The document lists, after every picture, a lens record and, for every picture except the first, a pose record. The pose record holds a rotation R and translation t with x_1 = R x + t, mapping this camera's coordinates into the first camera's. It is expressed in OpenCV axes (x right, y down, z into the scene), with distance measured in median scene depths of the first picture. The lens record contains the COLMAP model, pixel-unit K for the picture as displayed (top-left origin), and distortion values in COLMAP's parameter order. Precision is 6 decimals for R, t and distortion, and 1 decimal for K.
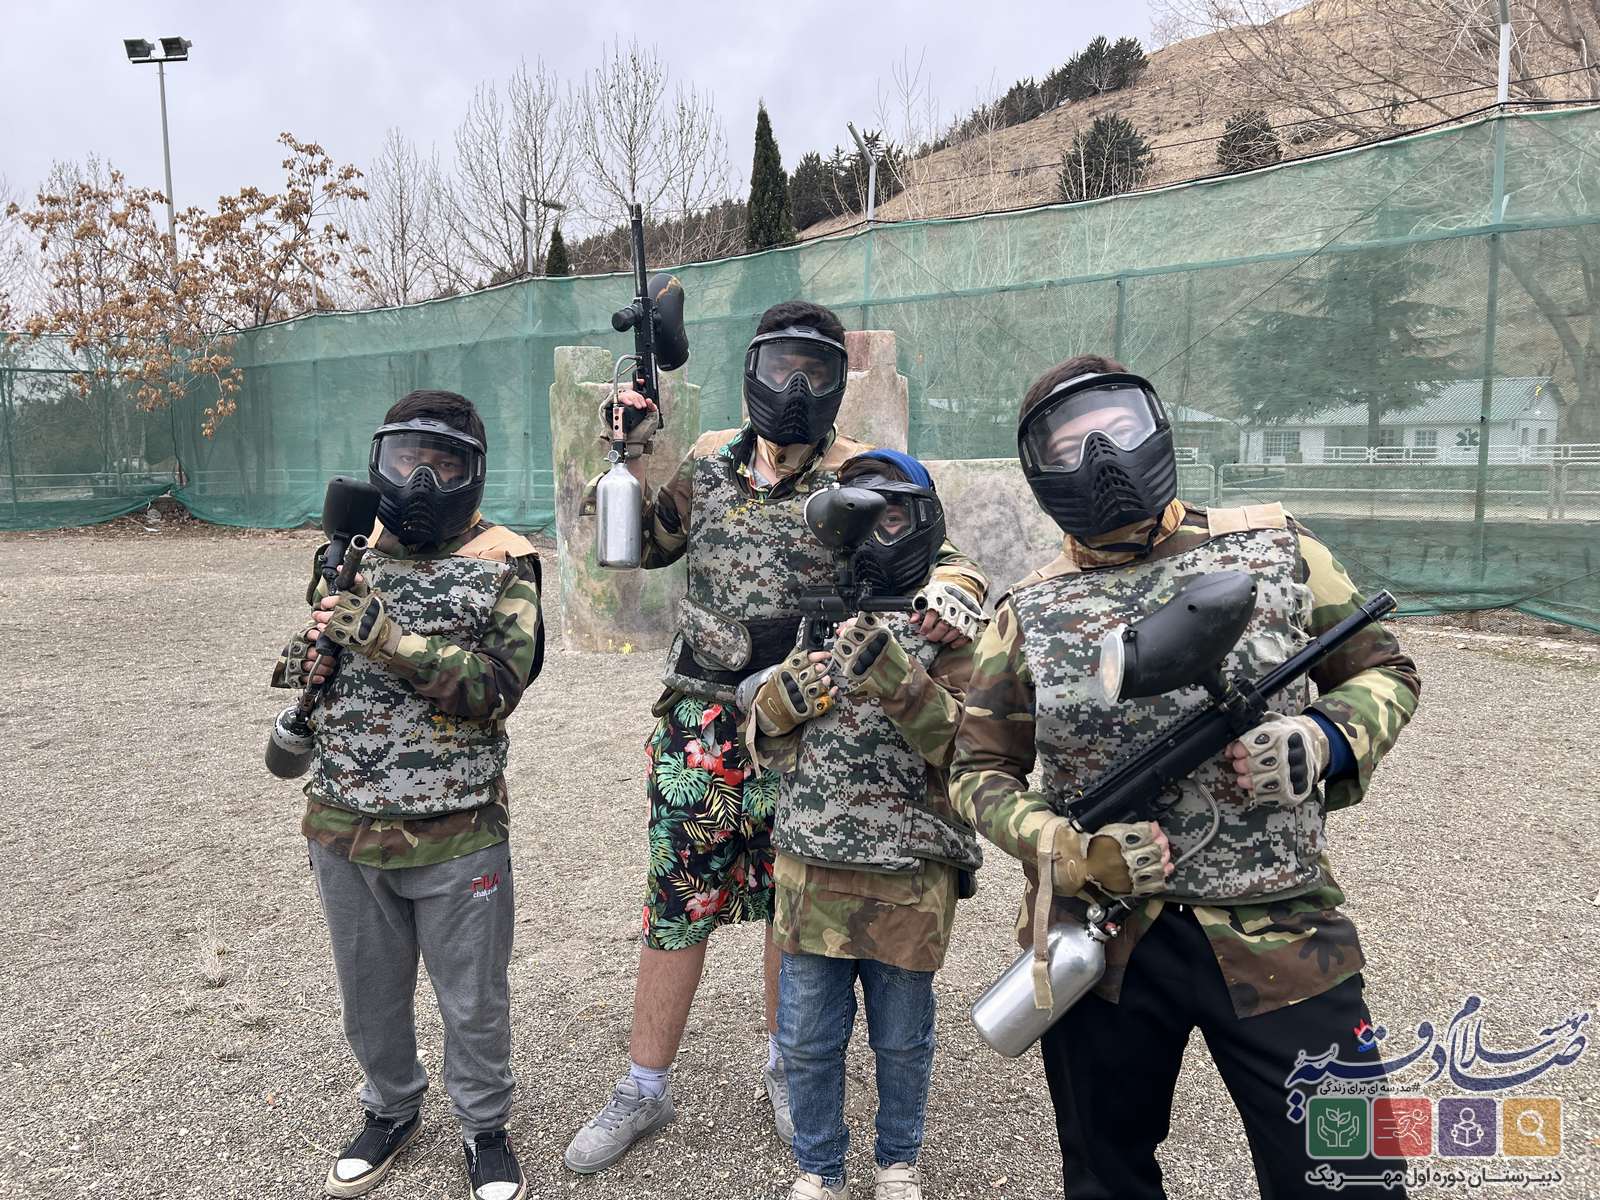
lens RADIAL K [[1228.7, 0, 798.3], [0, 1228.7, 599.7], [0, 0, 1]] dist [0.026132, -0.001481]
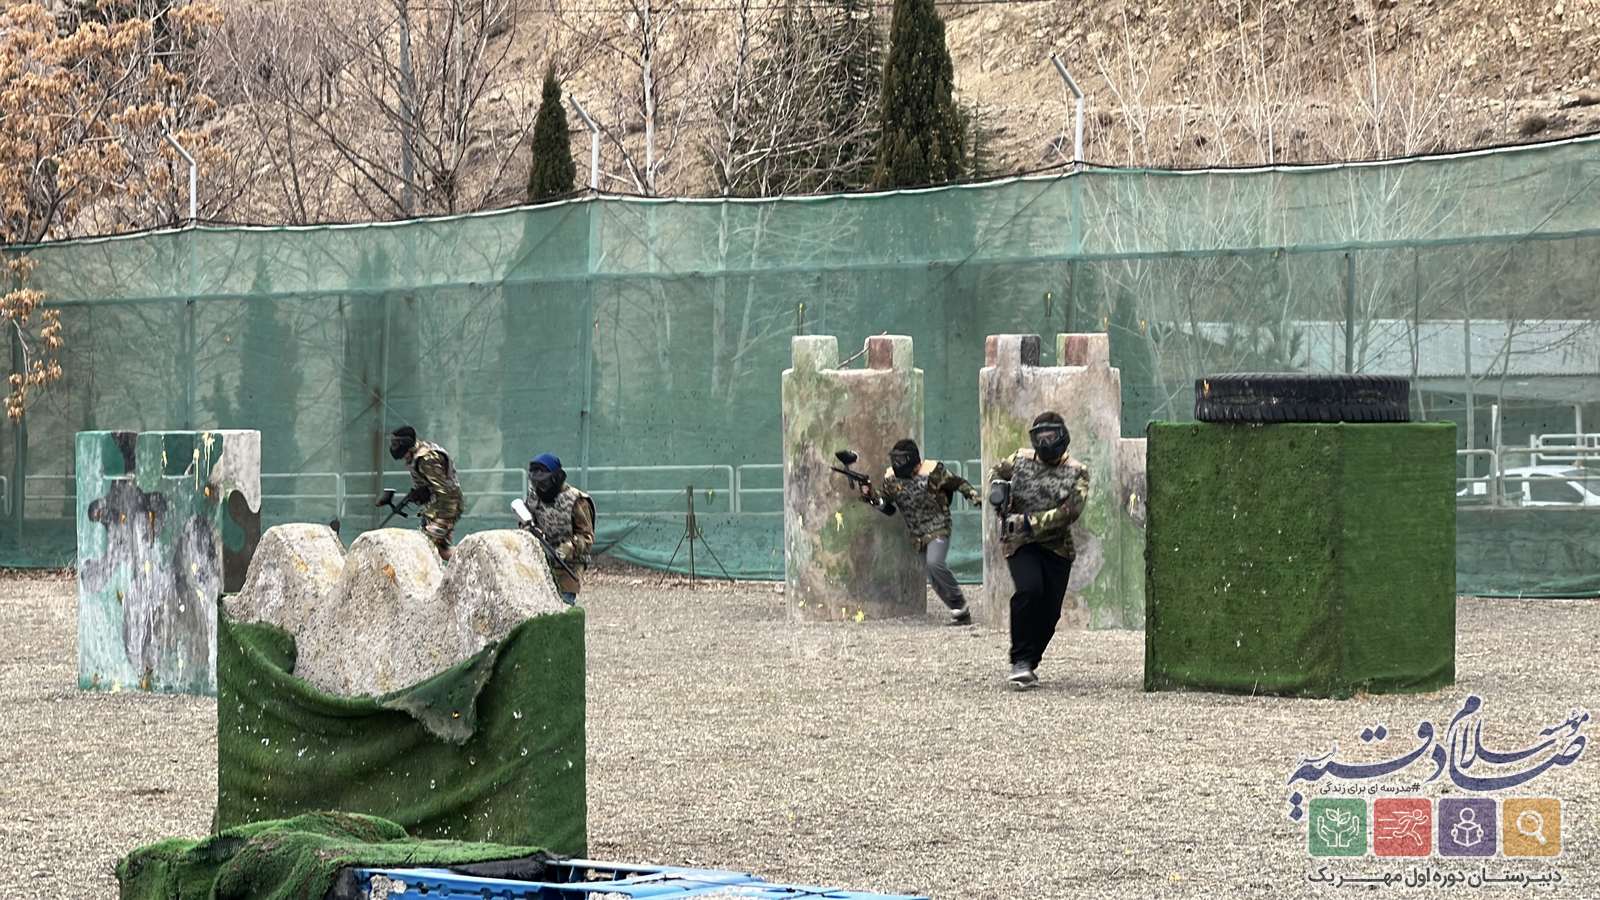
lens RADIAL K [[4019.1, 0, 793.2], [0, 4019.1, 442.8], [0, 0, 1]] dist [0.106663, 0.000000]
pose [[0.999976, -0.006018, -0.003514, -0.183669], [0.005550, 0.992692, -0.120547, 0.309267], [0.004214, 0.120525, 0.992701, -2.468383]]
